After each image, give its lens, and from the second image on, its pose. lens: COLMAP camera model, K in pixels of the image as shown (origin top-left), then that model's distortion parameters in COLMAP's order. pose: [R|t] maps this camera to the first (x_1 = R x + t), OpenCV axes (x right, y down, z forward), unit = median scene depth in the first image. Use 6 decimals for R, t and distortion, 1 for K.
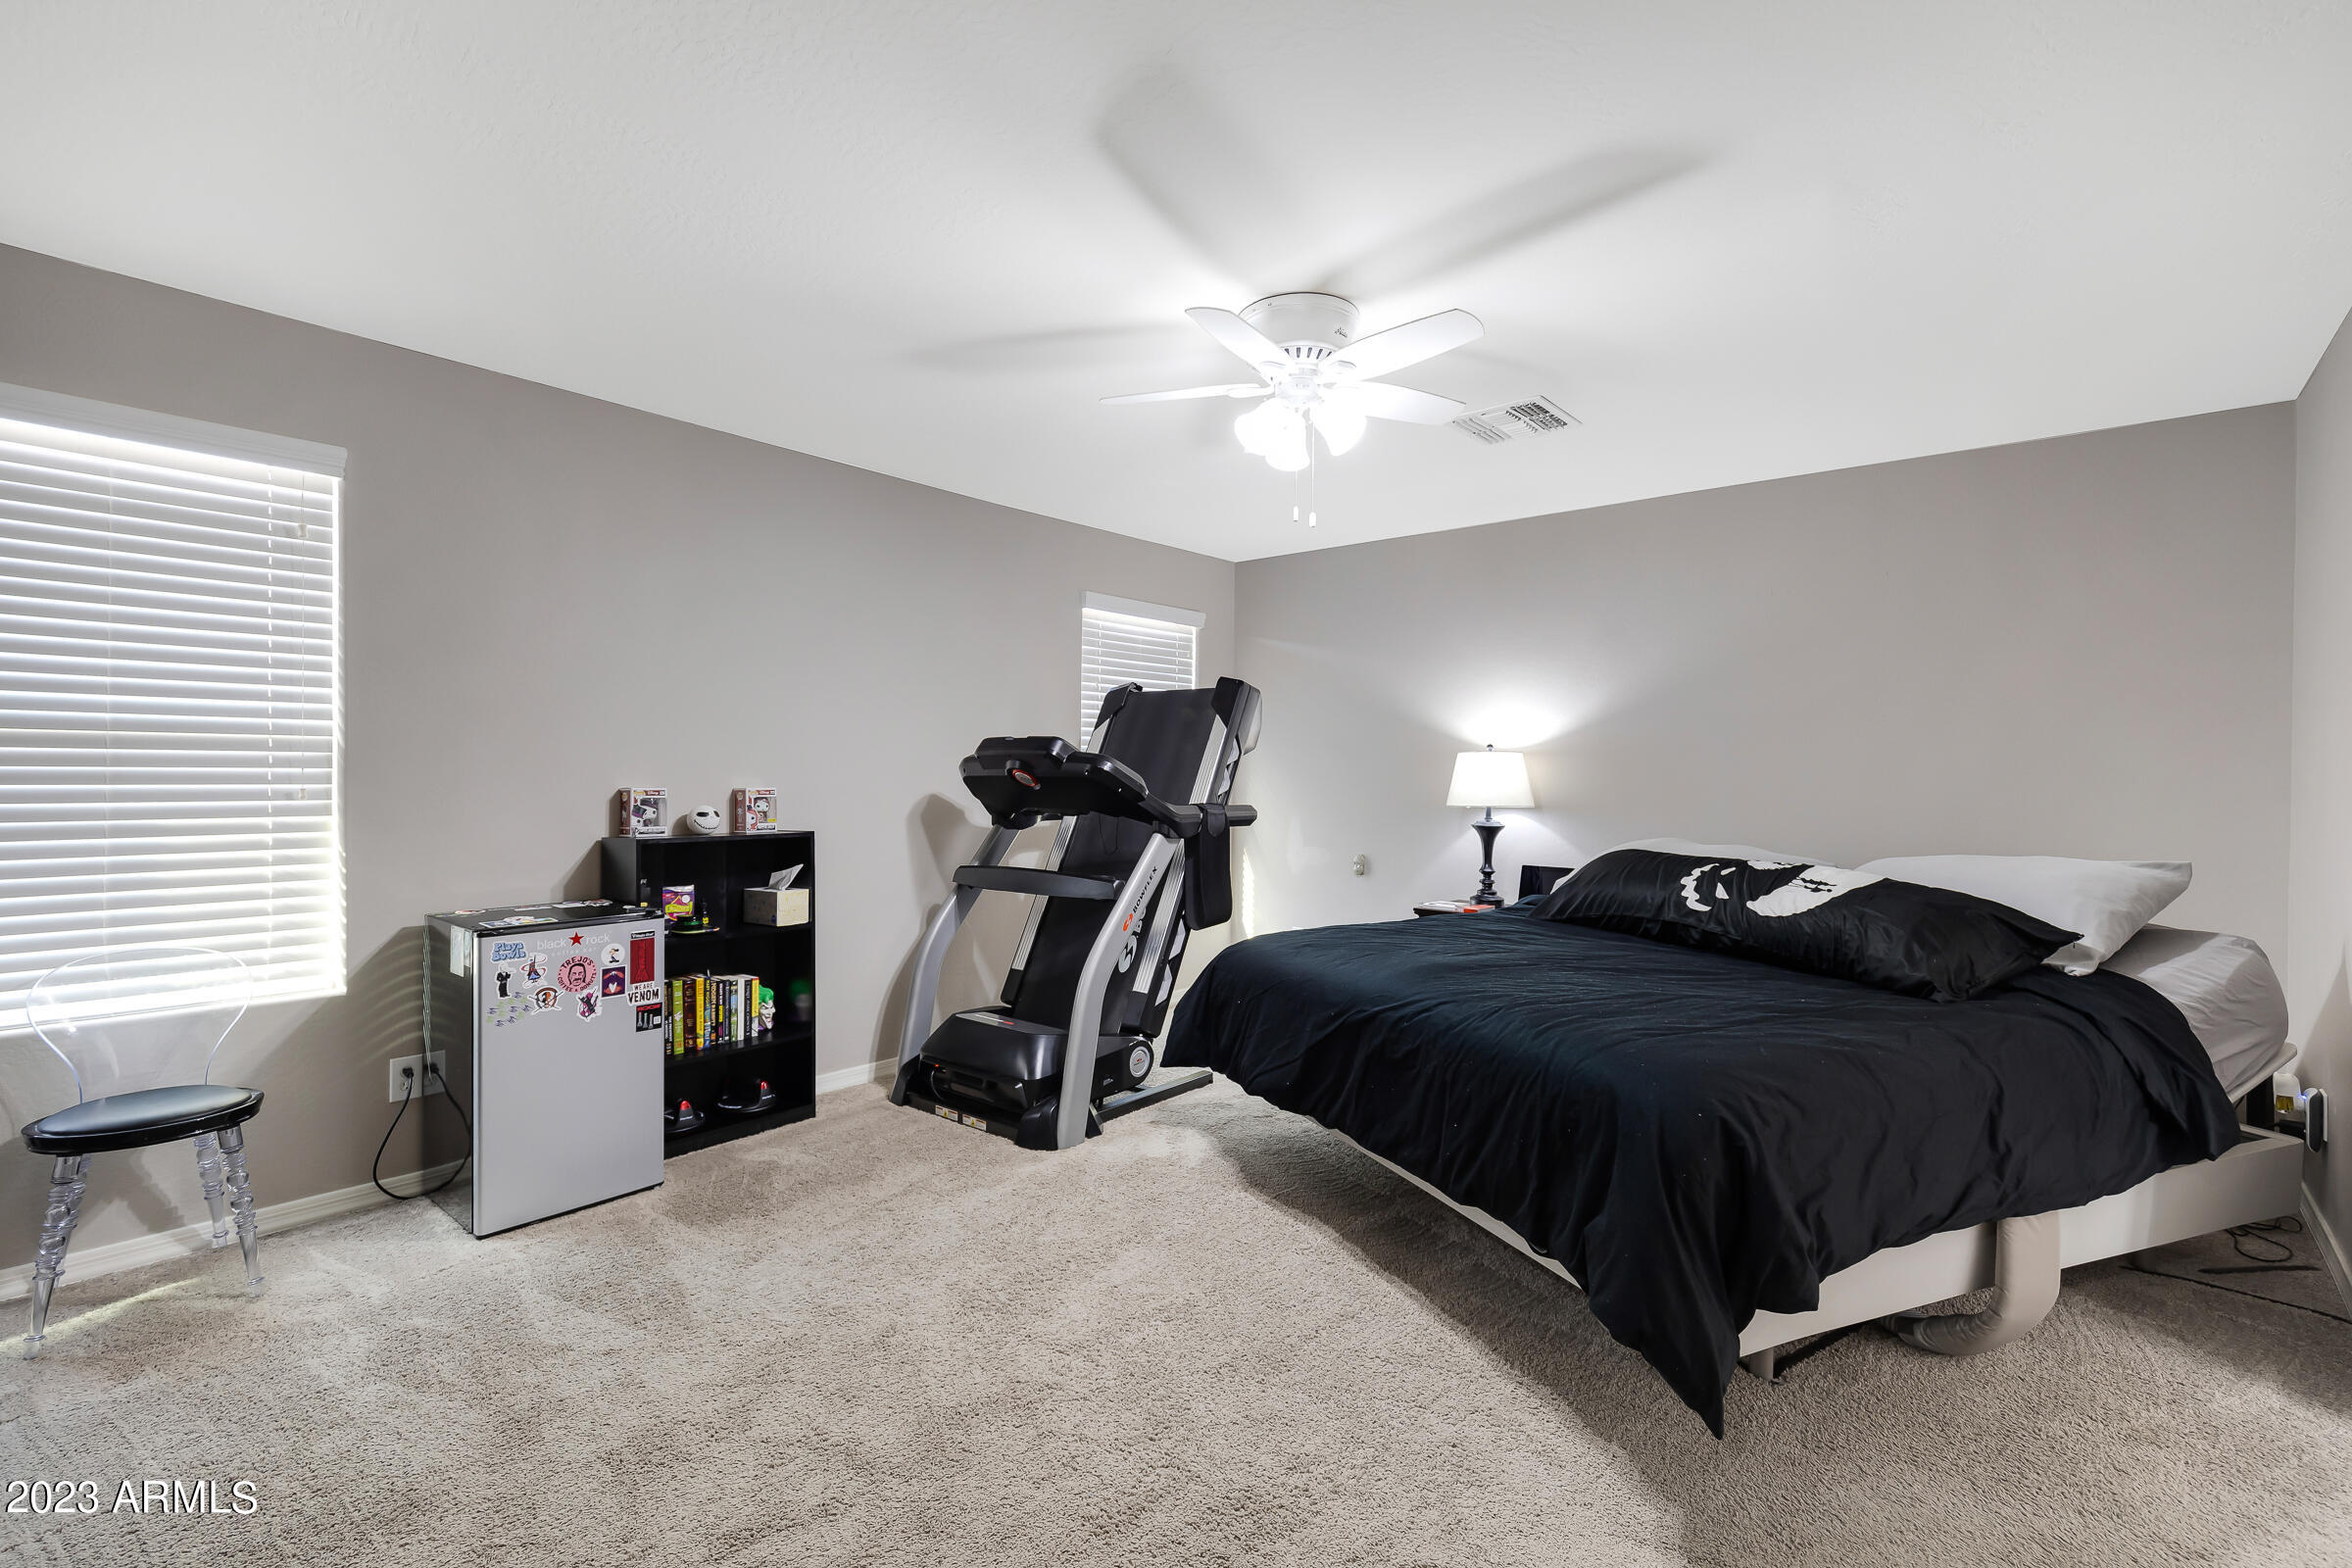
lens RADIAL K [[1067.8, 0, 1174.4], [0, 1067.8, 780.7], [0, 0, 1]] dist [0.004156, -0.002098]
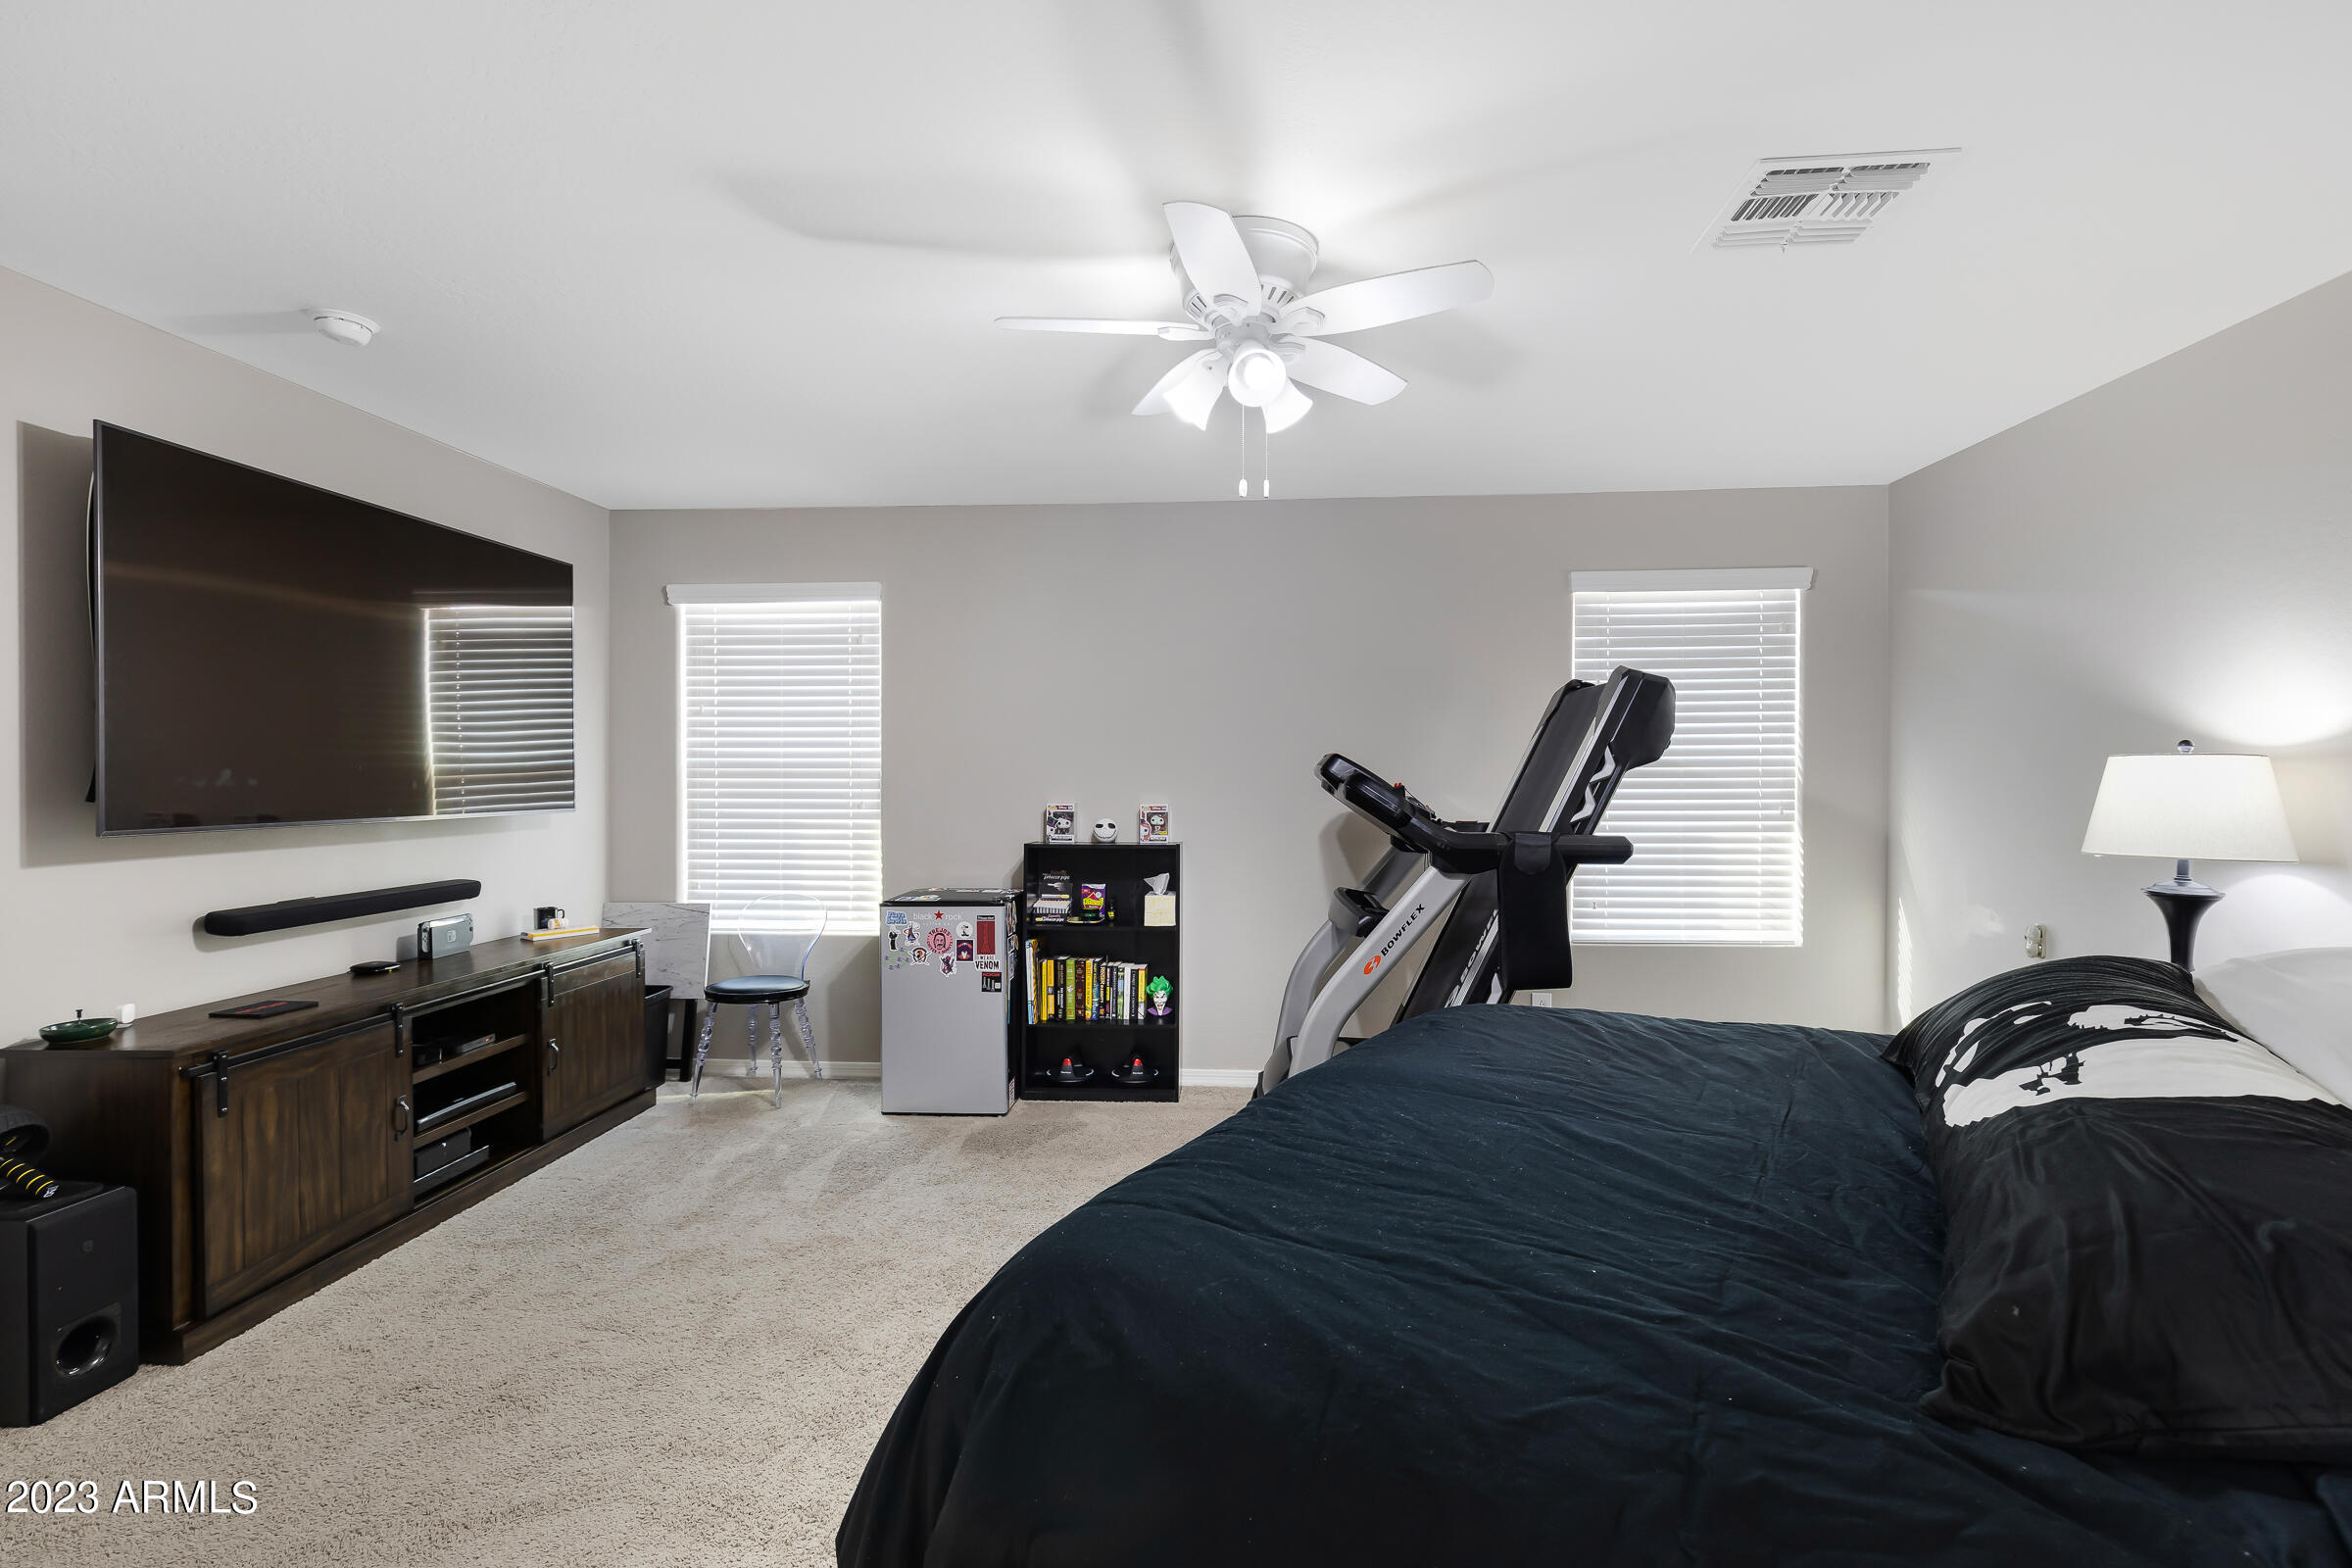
lens RADIAL K [[1067.8, 0, 1180.4], [0, 1067.8, 782.0], [0, 0, 1]] dist [0.004156, -0.002098]
pose [[0.579495, -0.000072, -0.814976, 0.695281], [-0.001721, 0.999998, -0.001312, -0.019325], [0.814974, 0.002163, 0.579494, 0.440518]]
